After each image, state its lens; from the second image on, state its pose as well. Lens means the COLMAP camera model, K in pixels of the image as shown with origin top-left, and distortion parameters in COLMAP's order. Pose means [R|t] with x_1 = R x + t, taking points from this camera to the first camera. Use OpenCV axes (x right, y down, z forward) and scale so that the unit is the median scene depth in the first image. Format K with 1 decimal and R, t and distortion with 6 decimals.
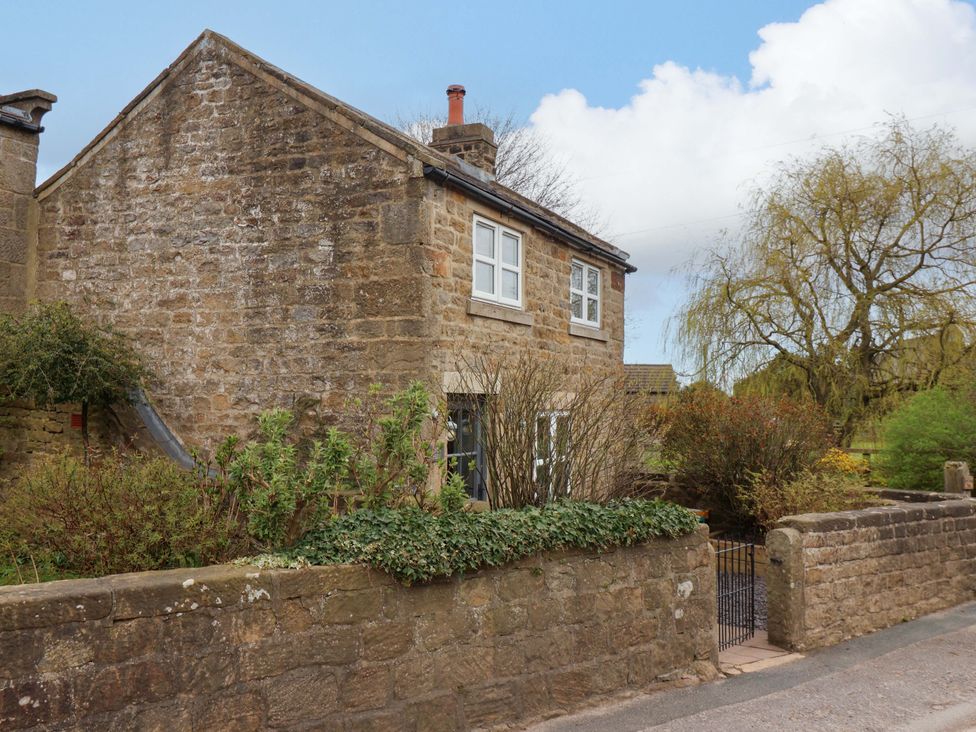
lens RADIAL K [[870.6, 0, 479.6], [0, 870.6, 333.3], [0, 0, 1]] dist [0.015679, -0.010583]
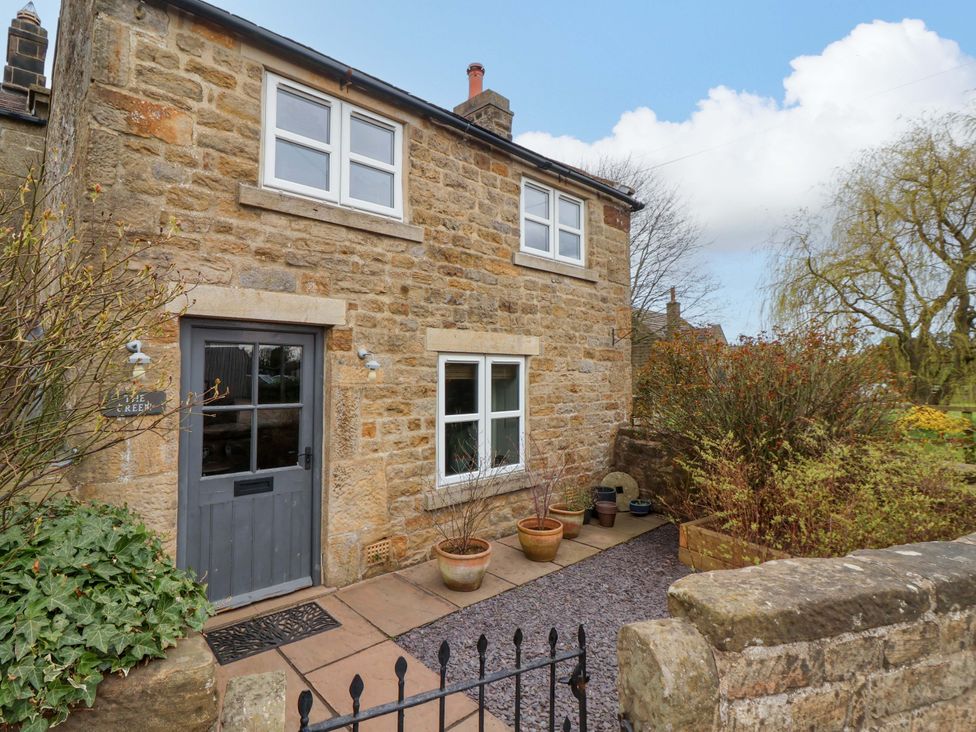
lens RADIAL K [[510.2, 0, 479.3], [0, 510.2, 348.1], [0, 0, 1]] dist [0.001687, -0.013340]
pose [[0.938709, -0.033053, -0.343123, 0.316898], [0.038483, 0.999218, 0.009028, 0.101010], [0.342557, -0.021679, 0.939247, 0.713074]]
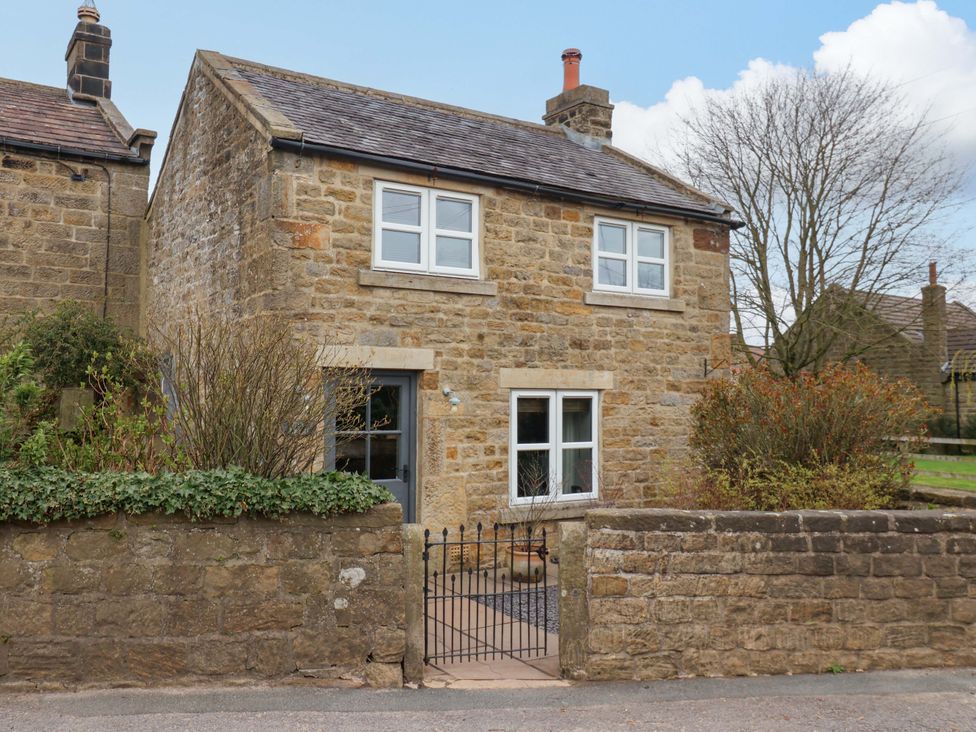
lens RADIAL K [[870.6, 0, 476.9], [0, 870.6, 337.3], [0, 0, 1]] dist [0.015679, -0.010583]
pose [[0.857179, -0.045999, -0.512960, 0.616842], [0.044150, 0.998900, -0.015799, 0.058908], [0.513123, -0.009105, 0.858267, 0.252136]]
